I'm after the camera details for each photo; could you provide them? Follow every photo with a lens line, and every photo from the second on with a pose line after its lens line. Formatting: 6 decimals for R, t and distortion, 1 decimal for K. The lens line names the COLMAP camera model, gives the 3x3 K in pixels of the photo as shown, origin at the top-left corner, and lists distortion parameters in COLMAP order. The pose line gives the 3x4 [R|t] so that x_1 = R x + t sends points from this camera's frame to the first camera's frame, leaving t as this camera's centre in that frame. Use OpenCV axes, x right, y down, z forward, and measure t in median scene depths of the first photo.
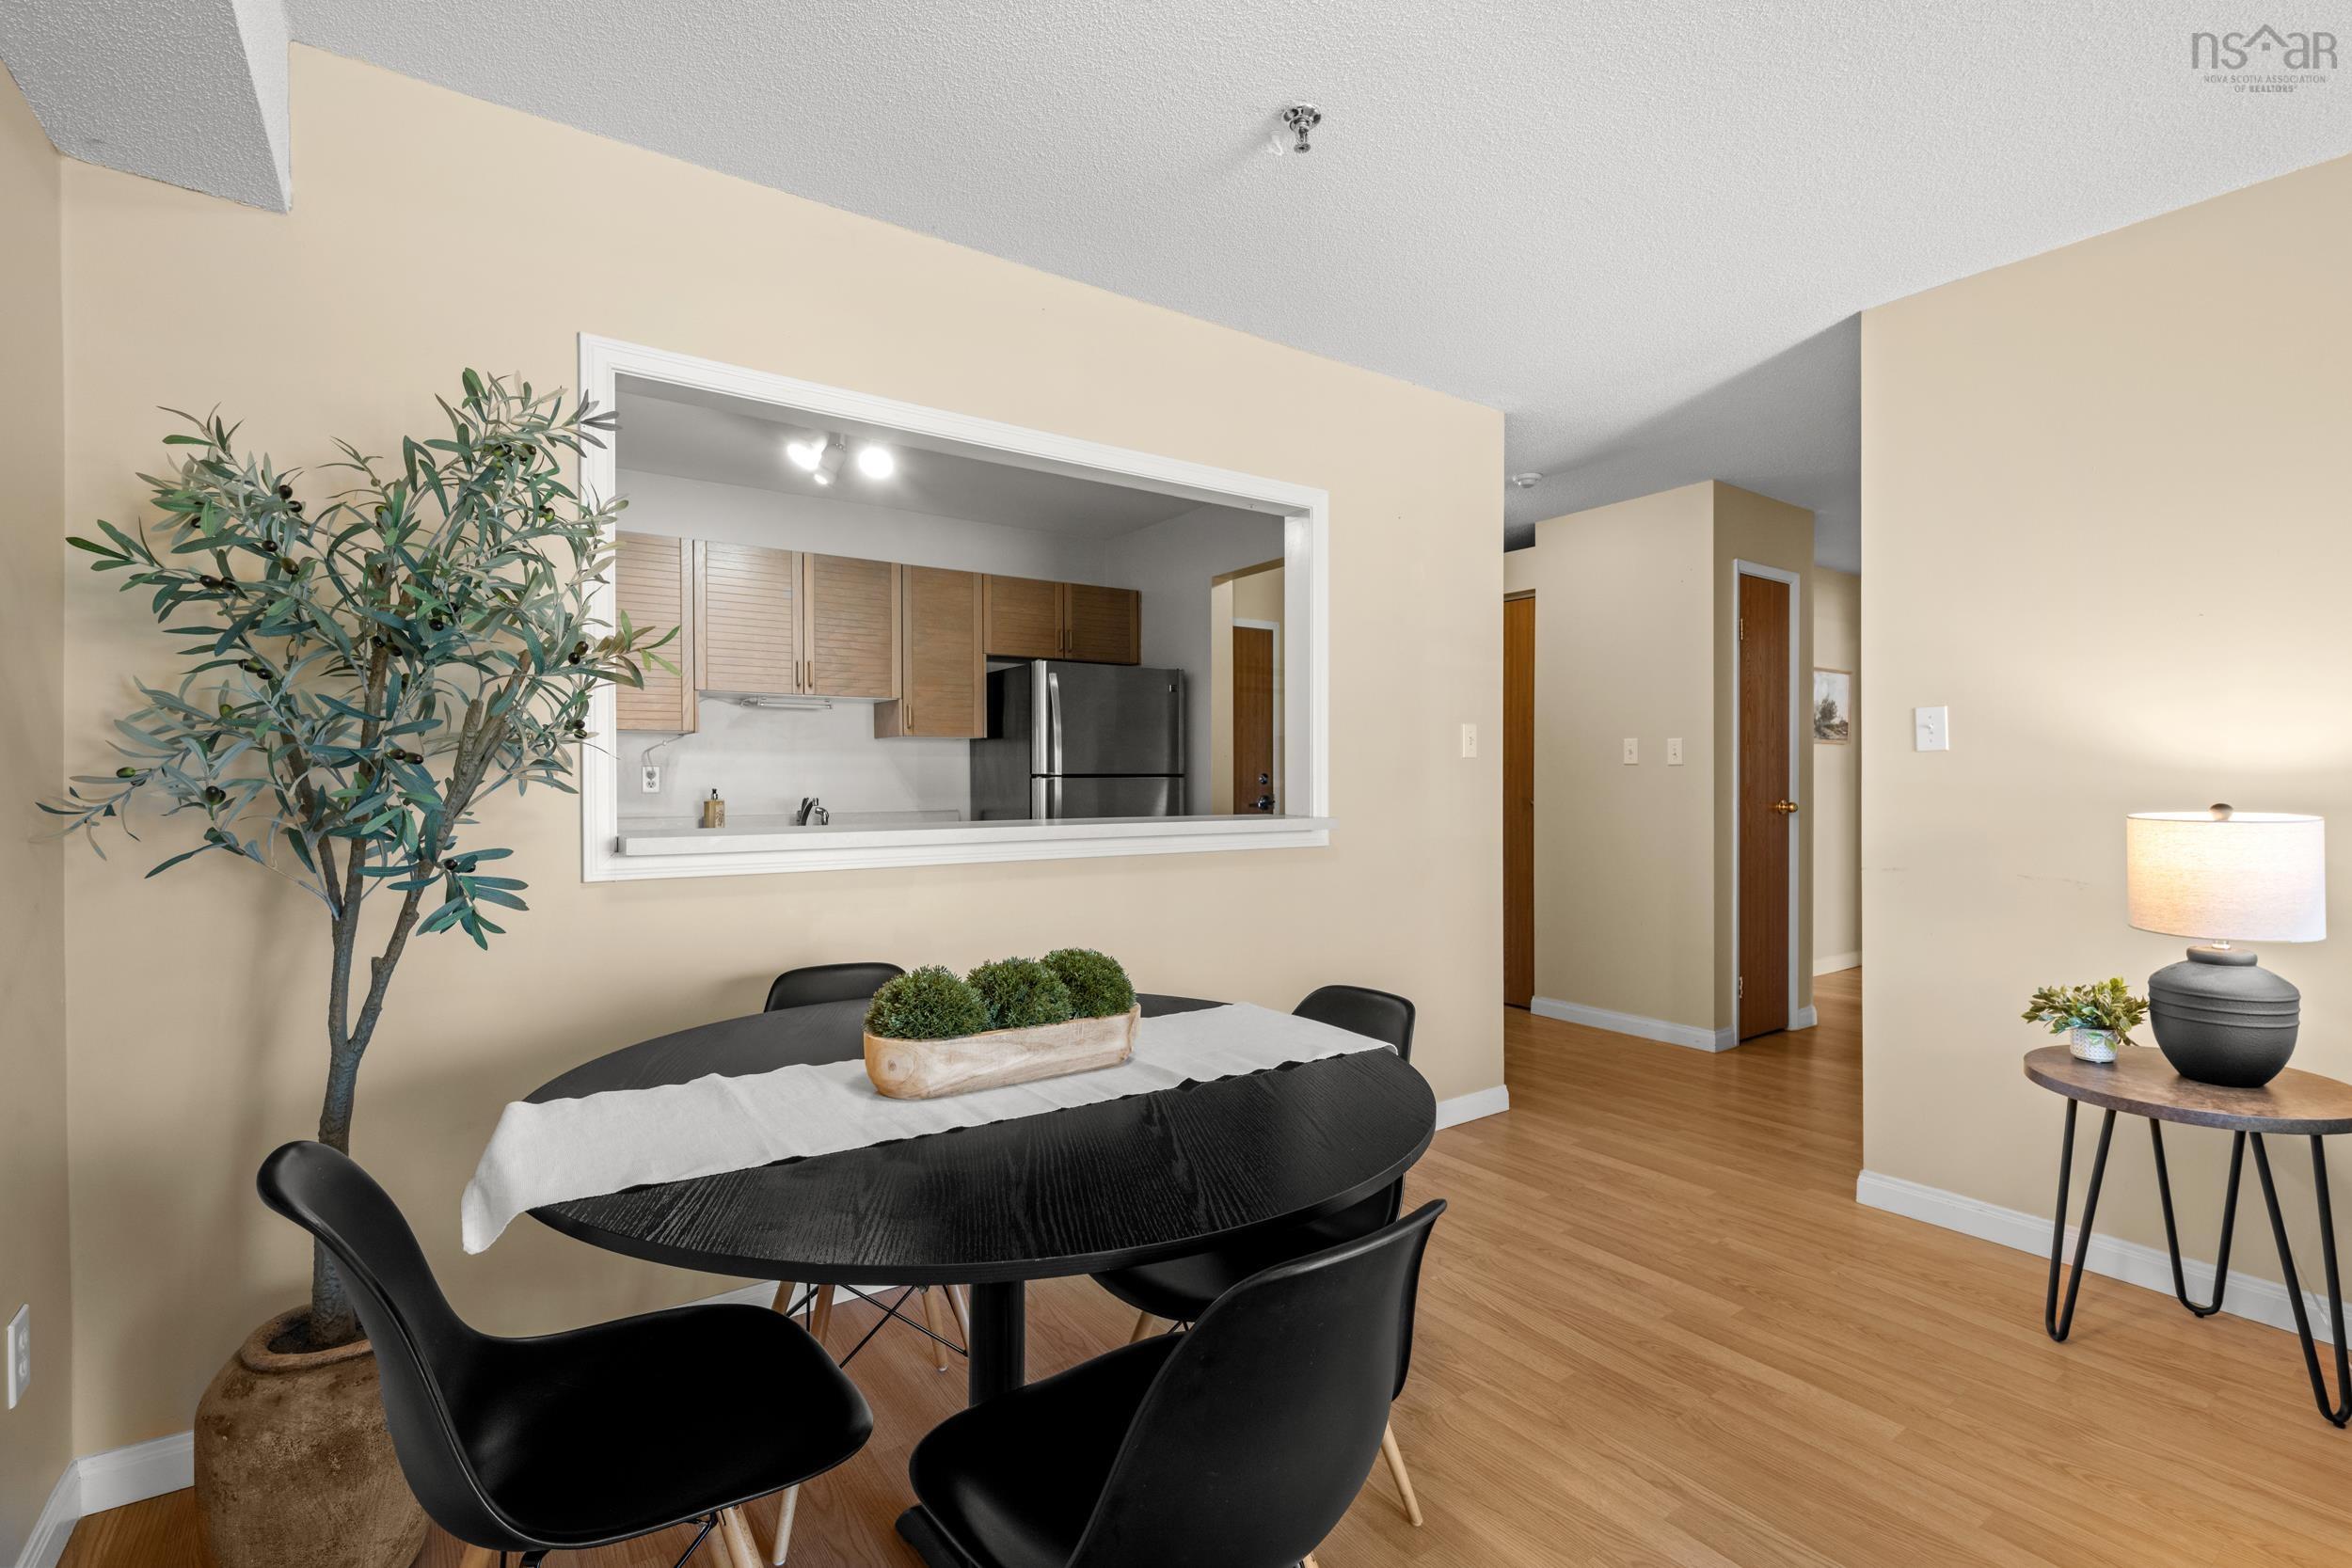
lens RADIAL K [[1062.5, 0, 1176.0], [0, 1062.5, 784.0], [0, 0, 1]] dist [-0.000975, 0.000106]
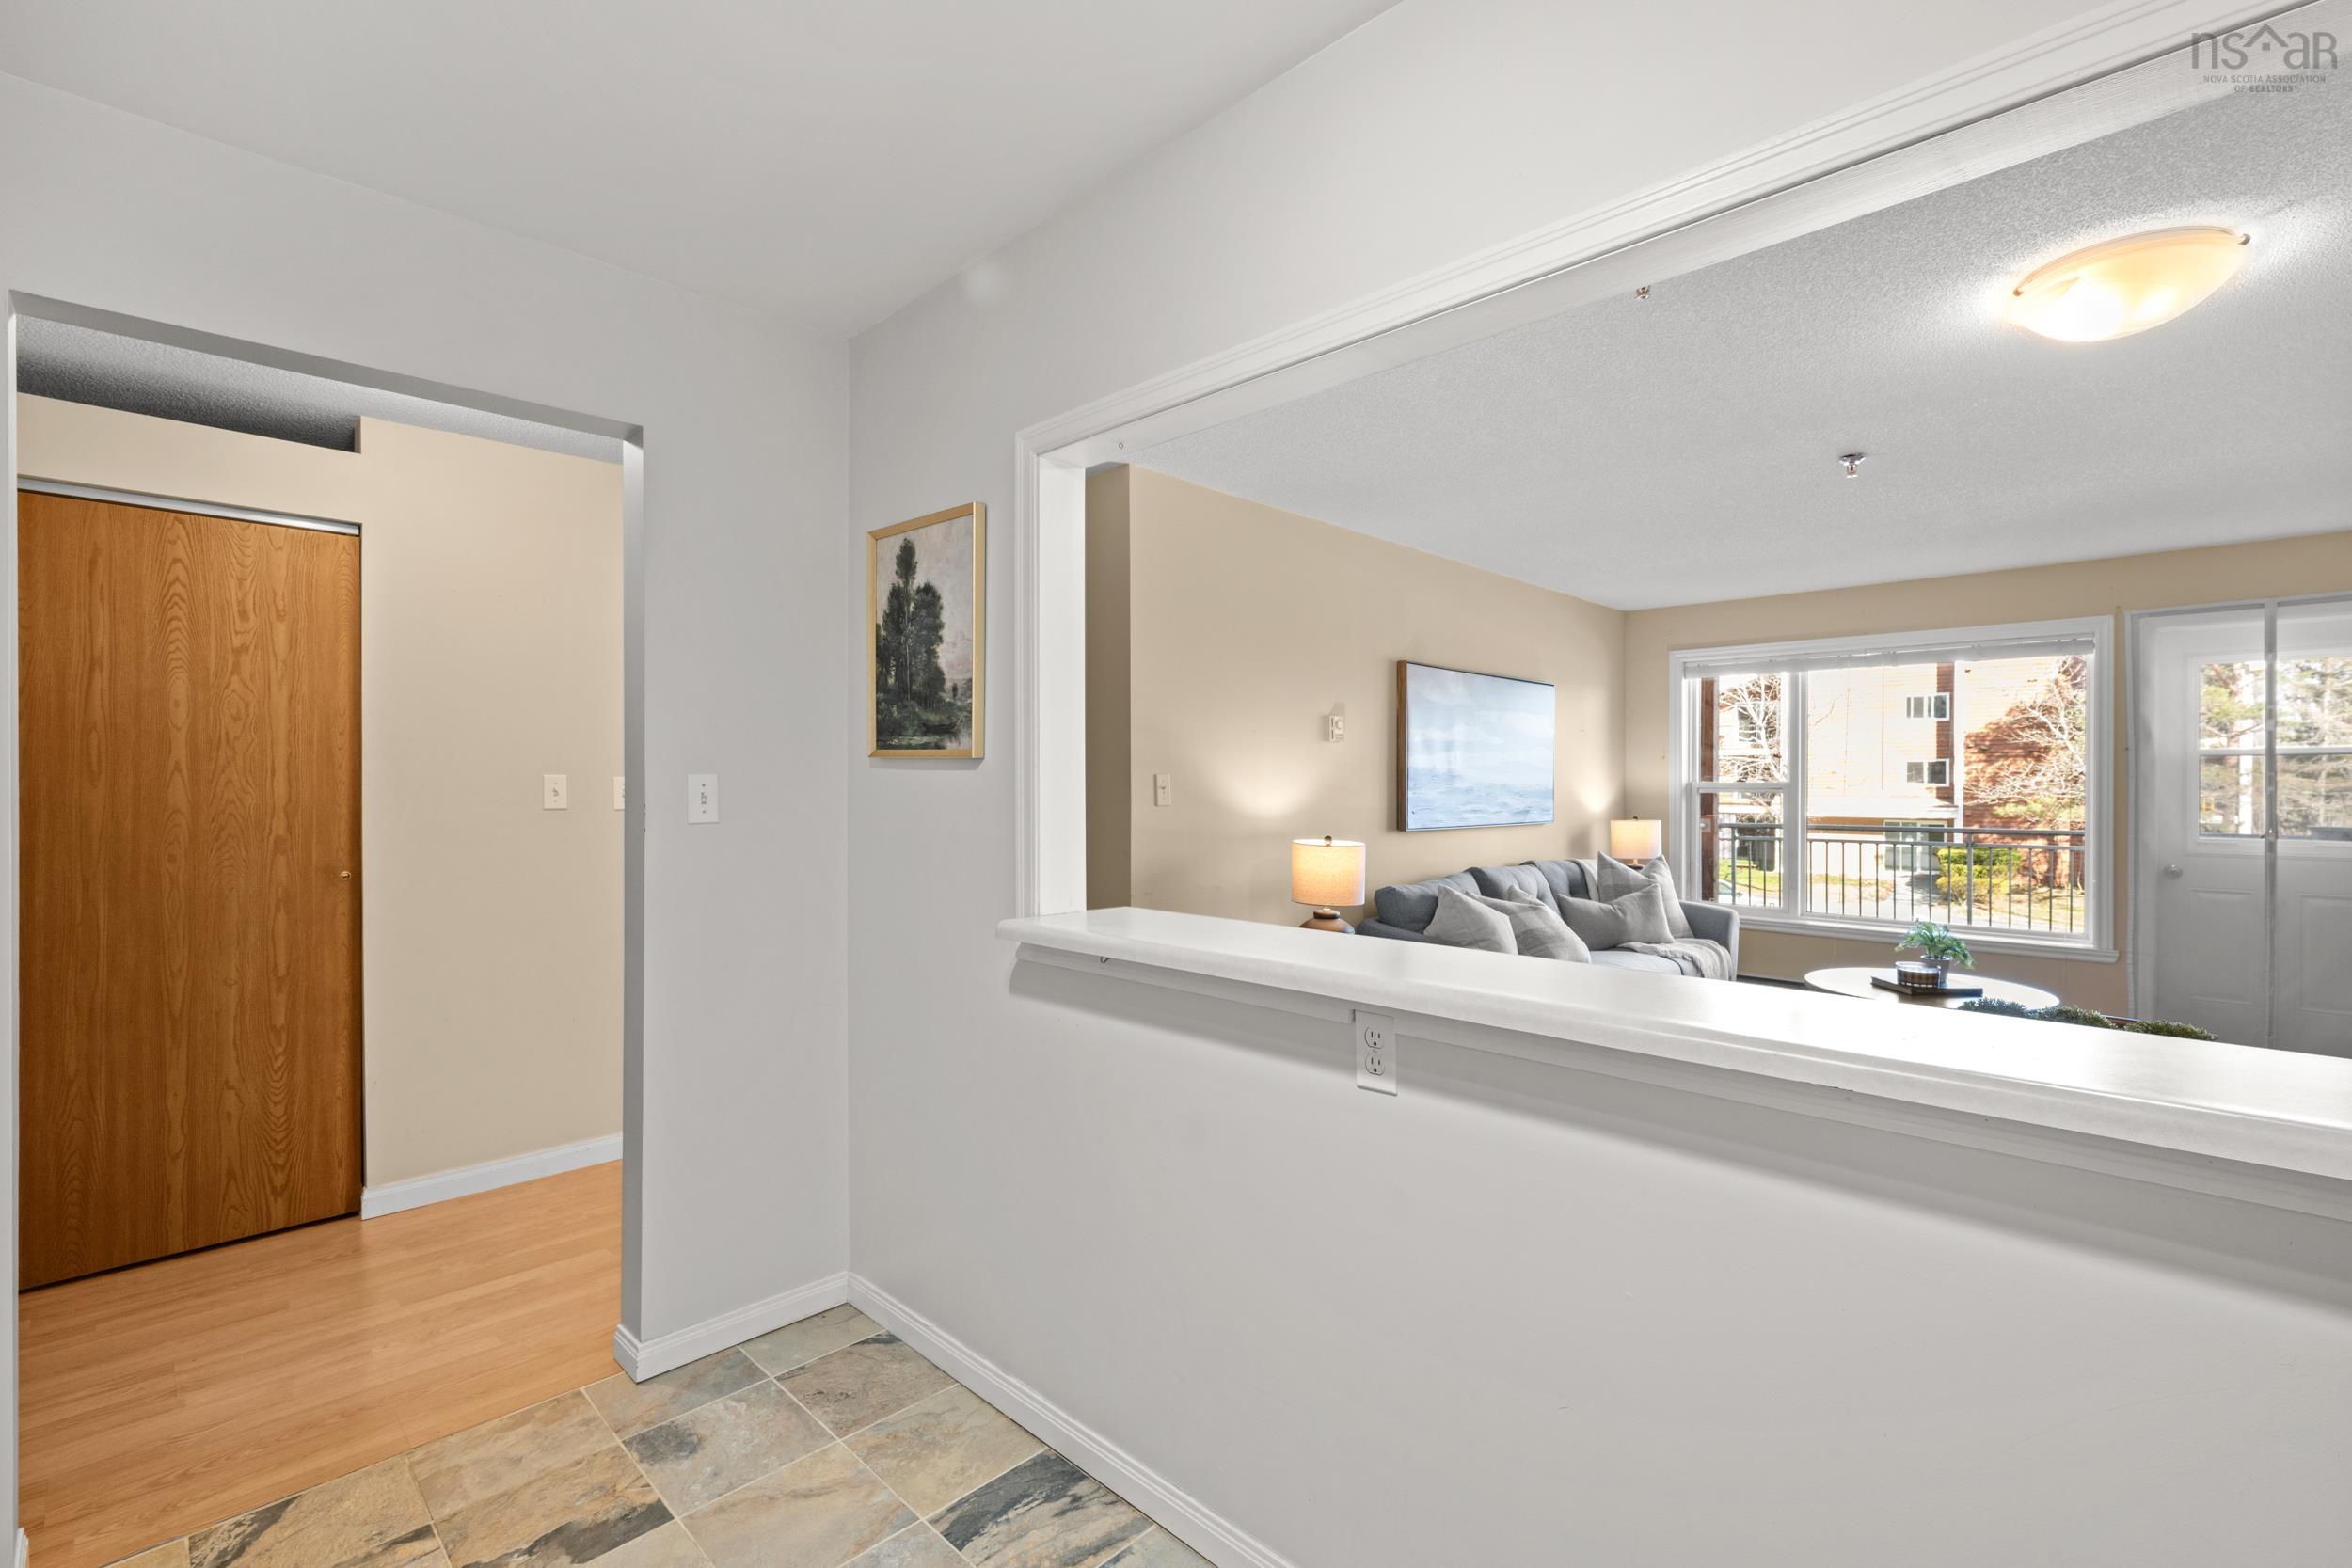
lens RADIAL K [[1036.9, 0, 1180.1], [0, 1036.9, 792.1], [0, 0, 1]] dist [-0.001126, 0.000160]
pose [[-0.177824, -0.008881, 0.984022, -1.024714], [0.005317, 0.999936, 0.009986, -0.100265], [-0.984048, 0.007008, -0.177766, 1.962470]]
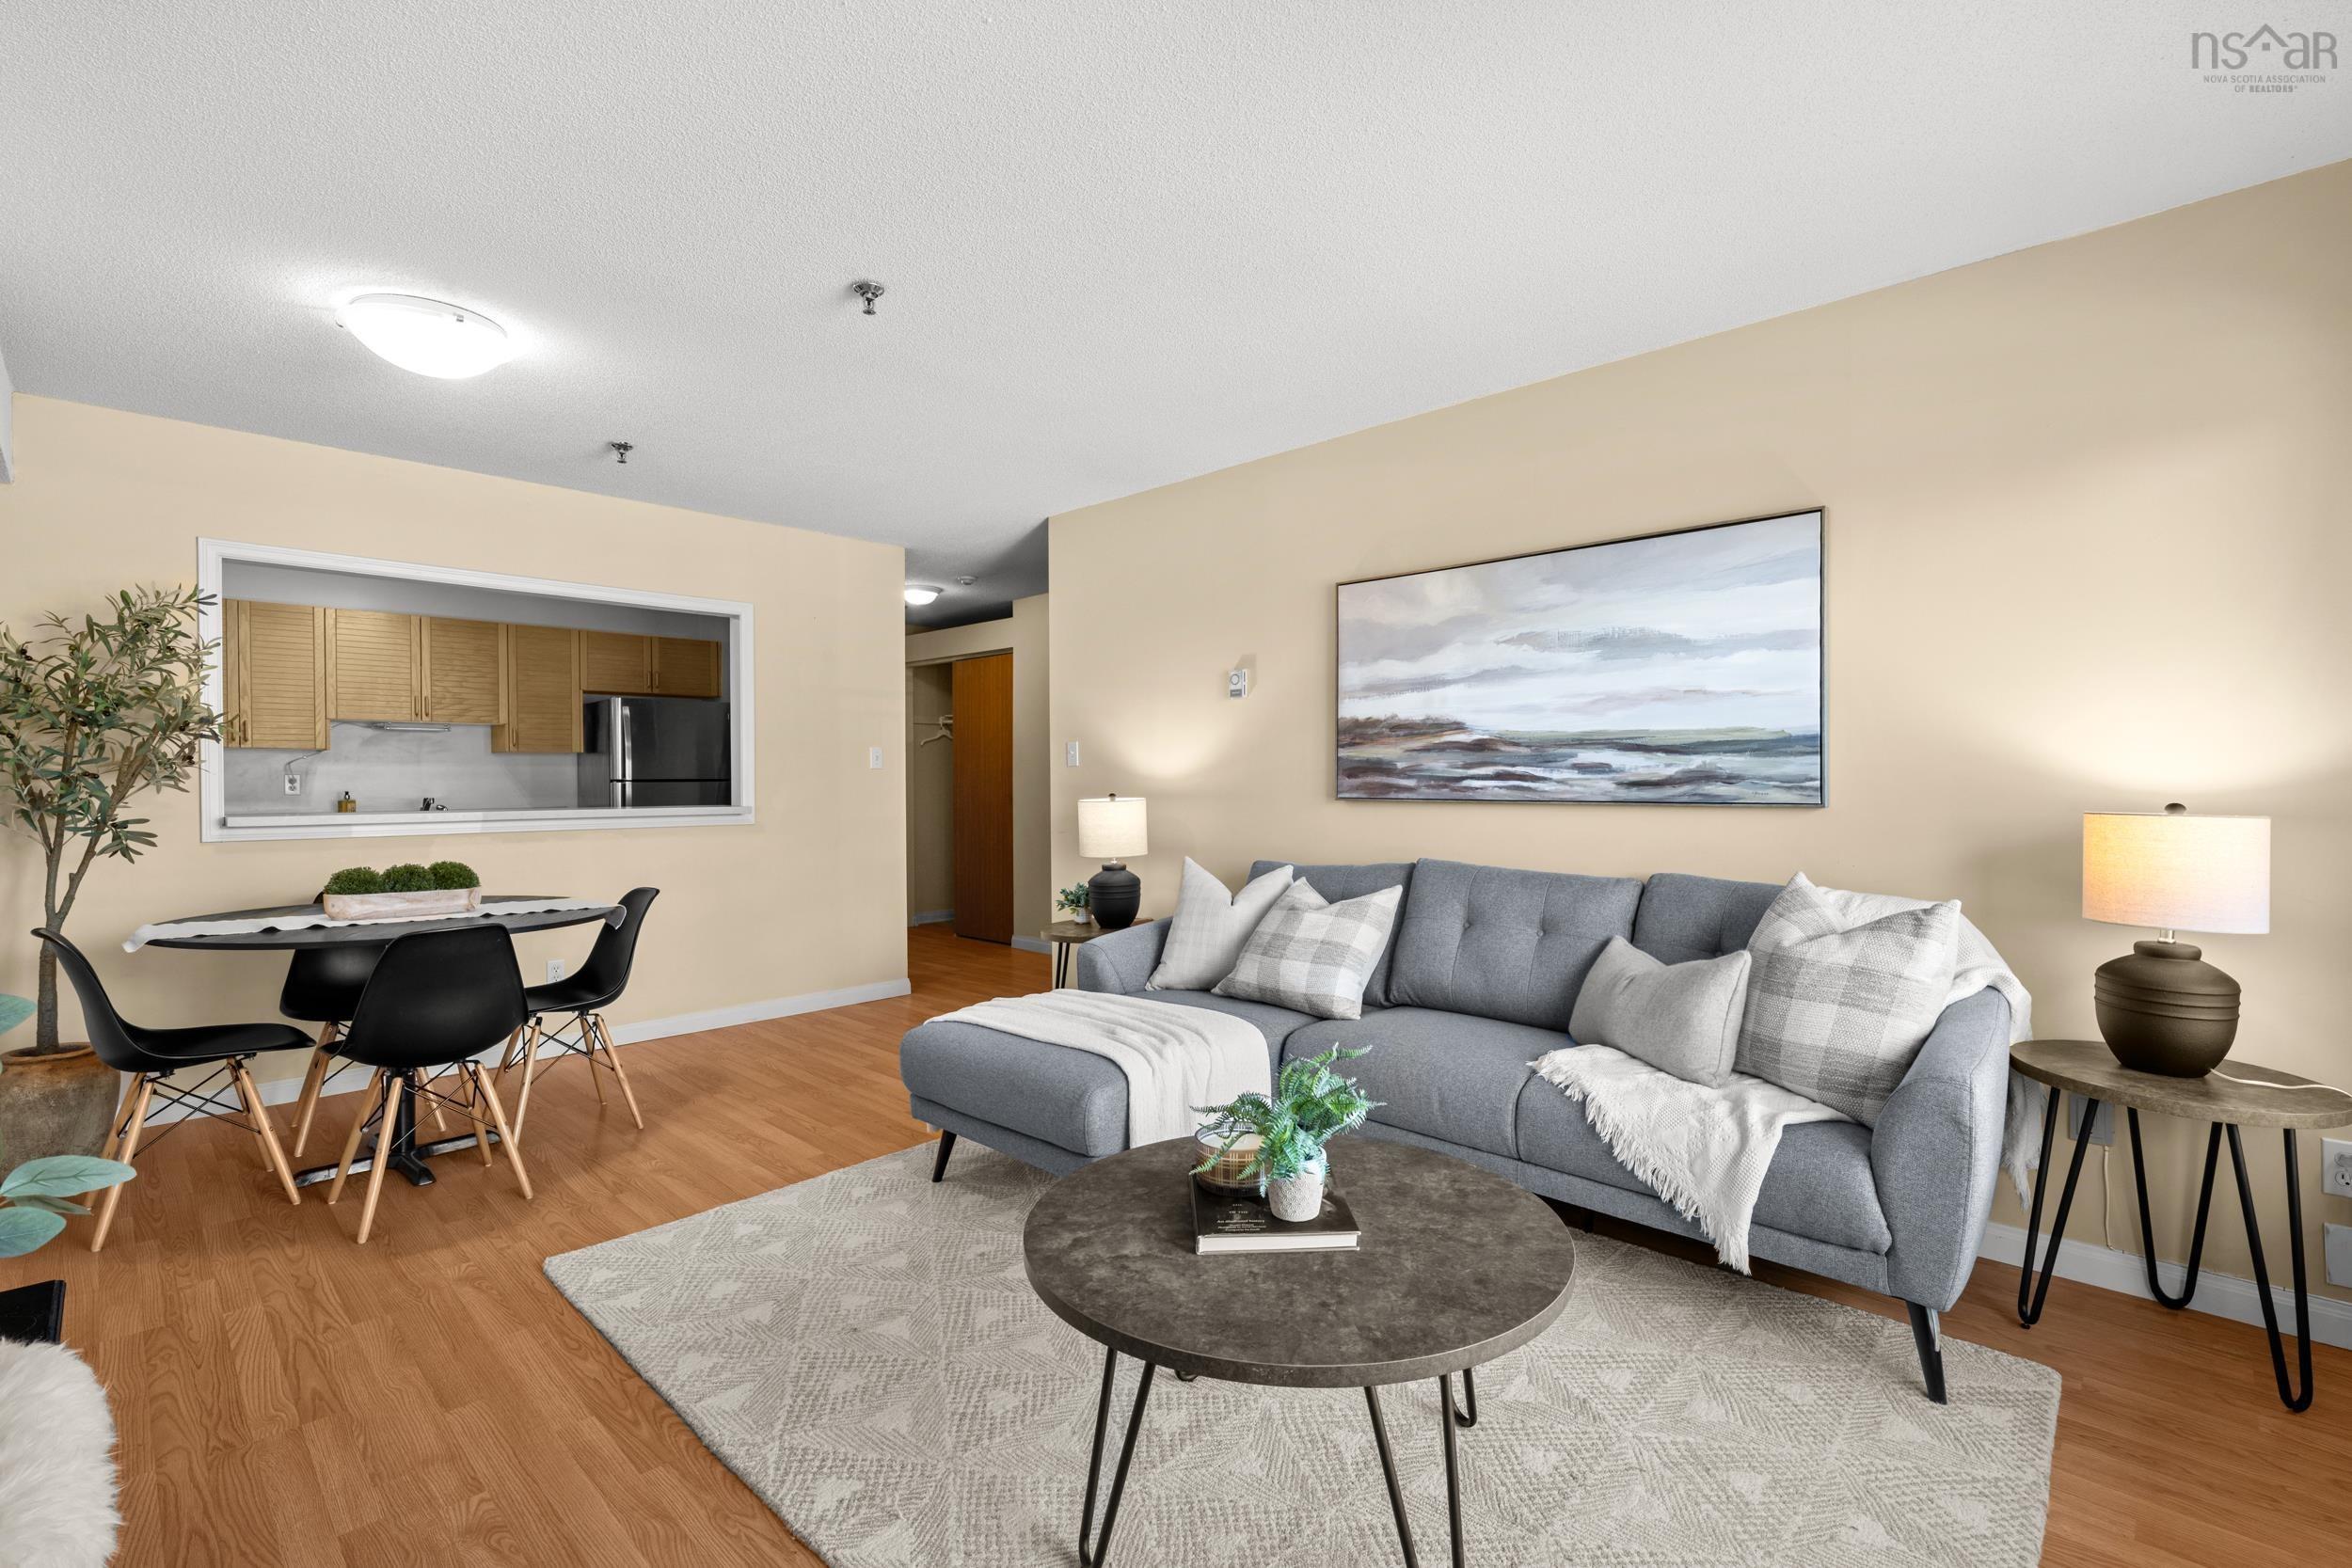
lens RADIAL K [[1052.3, 0, 1176.7], [0, 1052.3, 784.4], [0, 0, 1]] dist [-0.000775, 0.000356]
pose [[0.982051, -0.004185, 0.188568, 0.880609], [0.004445, 0.999990, -0.000956, 0.004131], [-0.188562, 0.001777, 0.982060, -1.282743]]
